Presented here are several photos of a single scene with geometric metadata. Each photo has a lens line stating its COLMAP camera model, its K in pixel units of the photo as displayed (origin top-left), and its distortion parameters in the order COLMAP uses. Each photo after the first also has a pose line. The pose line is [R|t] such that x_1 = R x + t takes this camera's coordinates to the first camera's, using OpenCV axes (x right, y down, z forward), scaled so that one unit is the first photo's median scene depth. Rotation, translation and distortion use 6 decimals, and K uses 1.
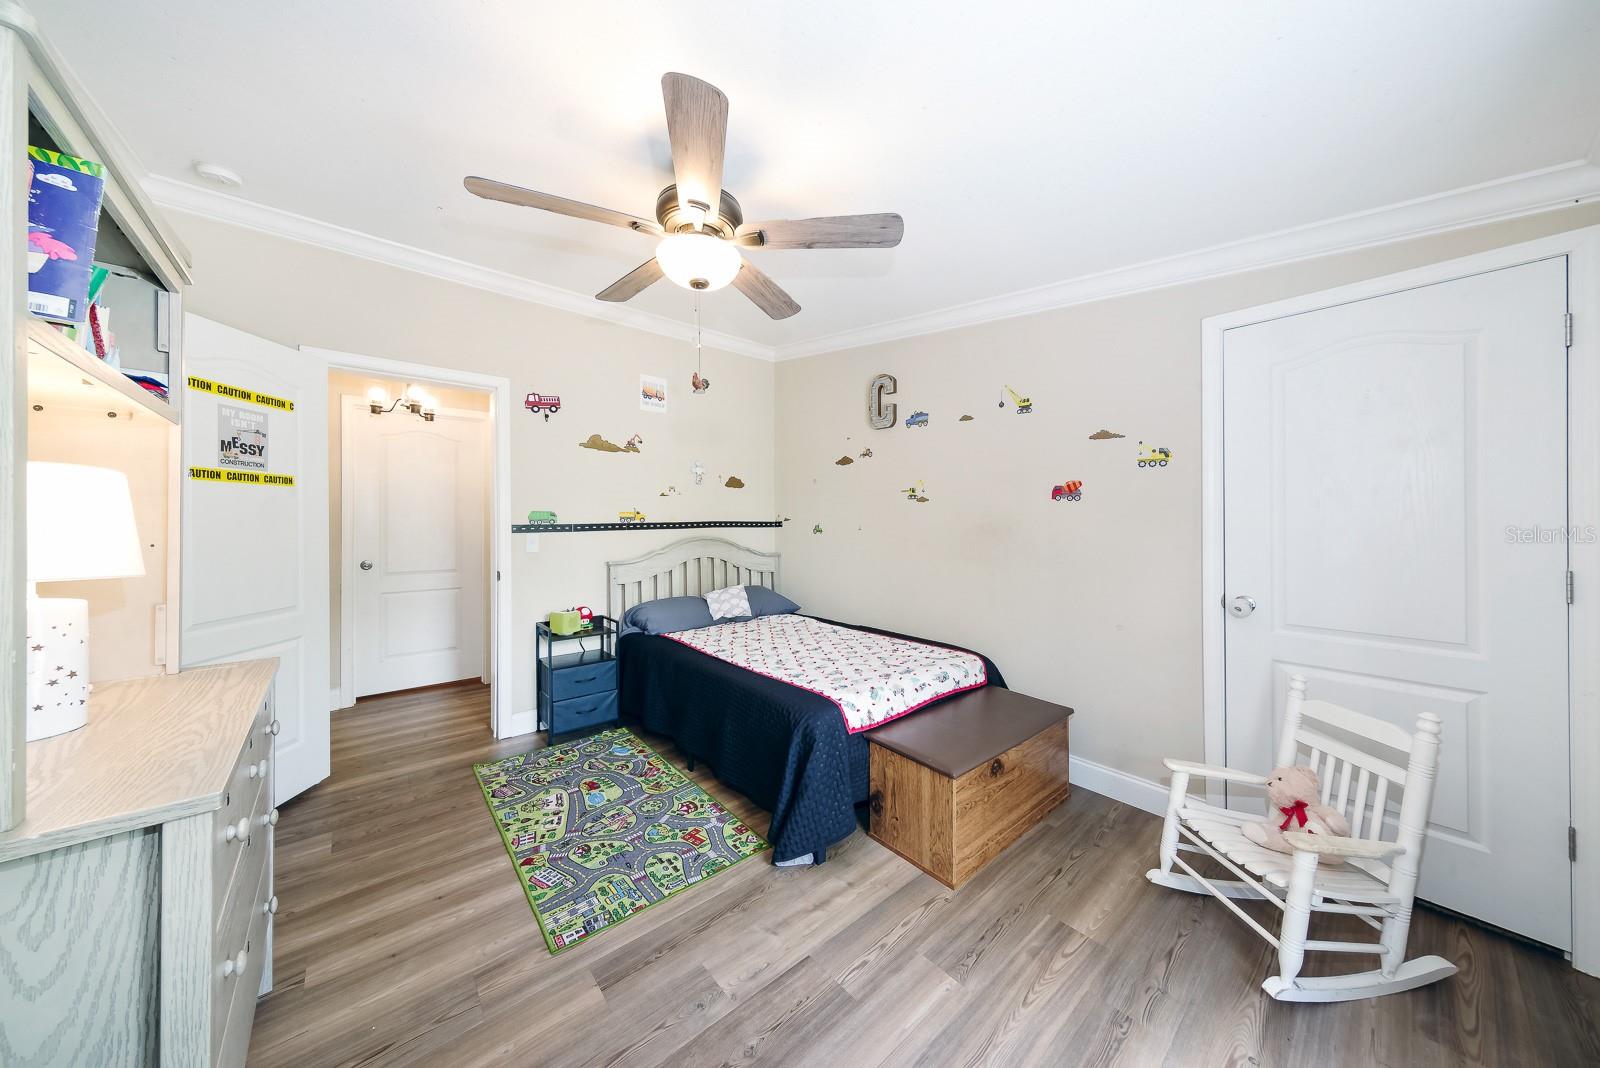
lens RADIAL K [[519.6, 0, 804.1], [0, 519.6, 518.1], [0, 0, 1]] dist [0.000712, 0.000021]
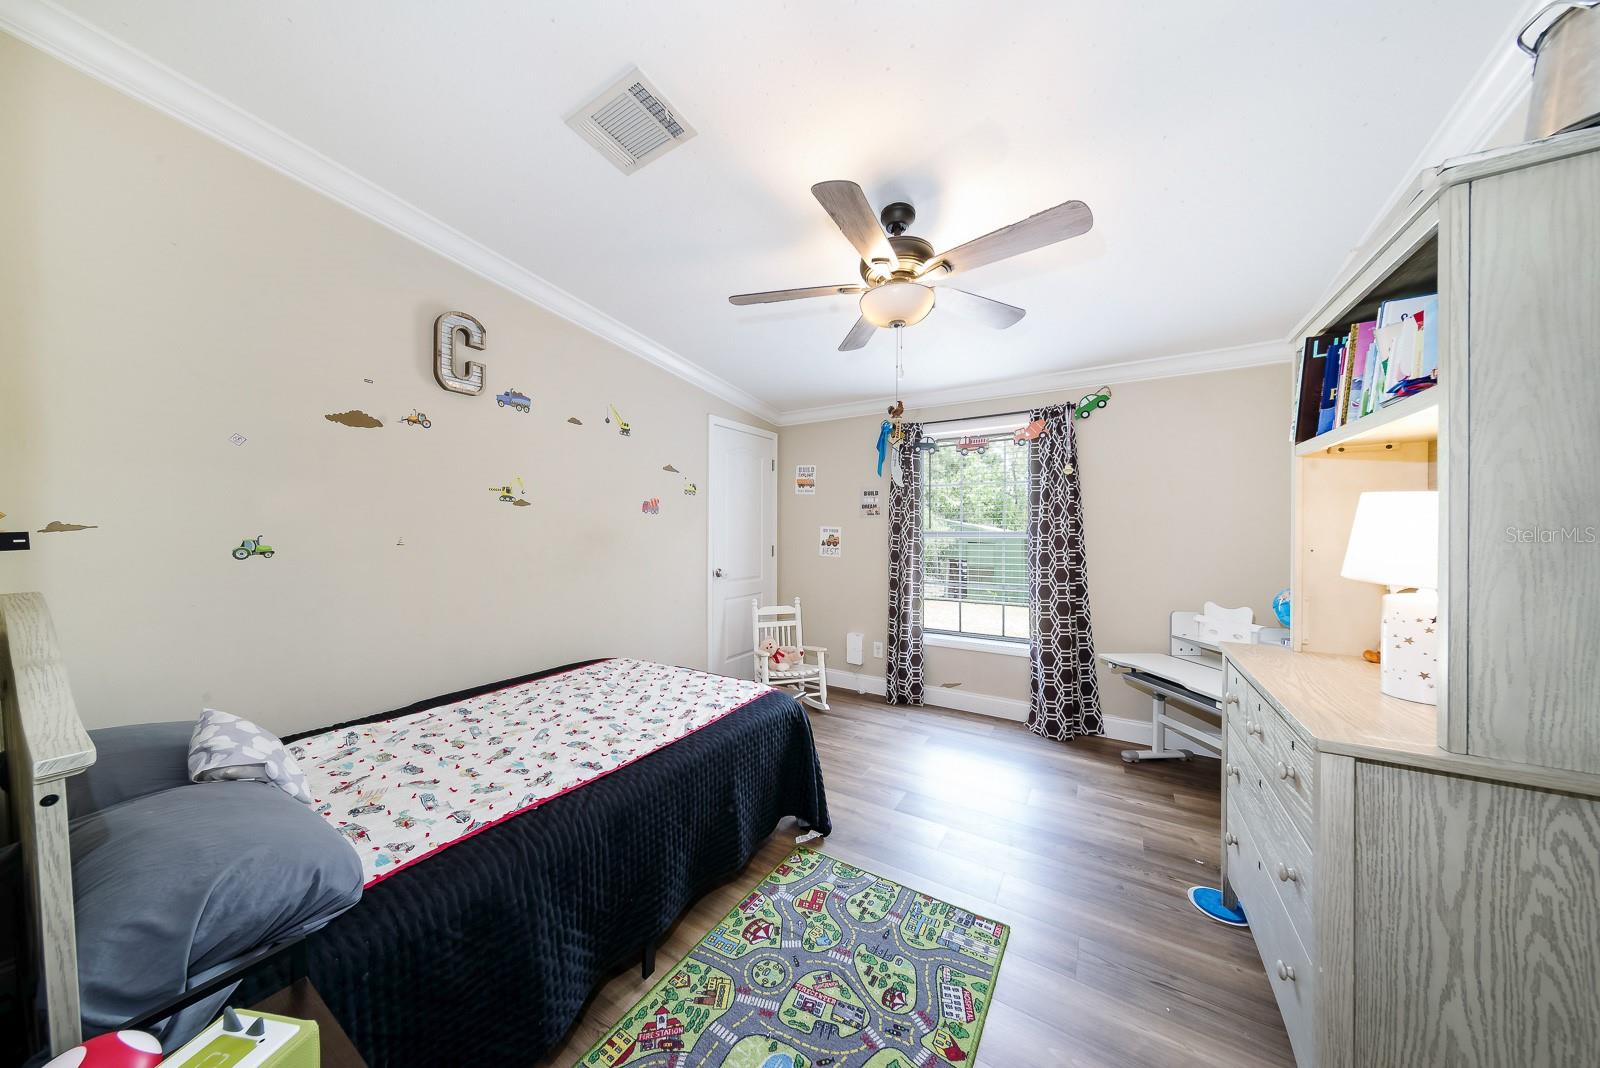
lens RADIAL K [[498.9, 0, 802.4], [0, 498.9, 529.6], [0, 0, 1]] dist [0.000522, 0.000017]
pose [[-0.298892, -0.003721, 0.954280, -0.995636], [-0.005622, 0.999982, 0.002139, 0.001868], [-0.954270, -0.004726, -0.298908, 1.276866]]
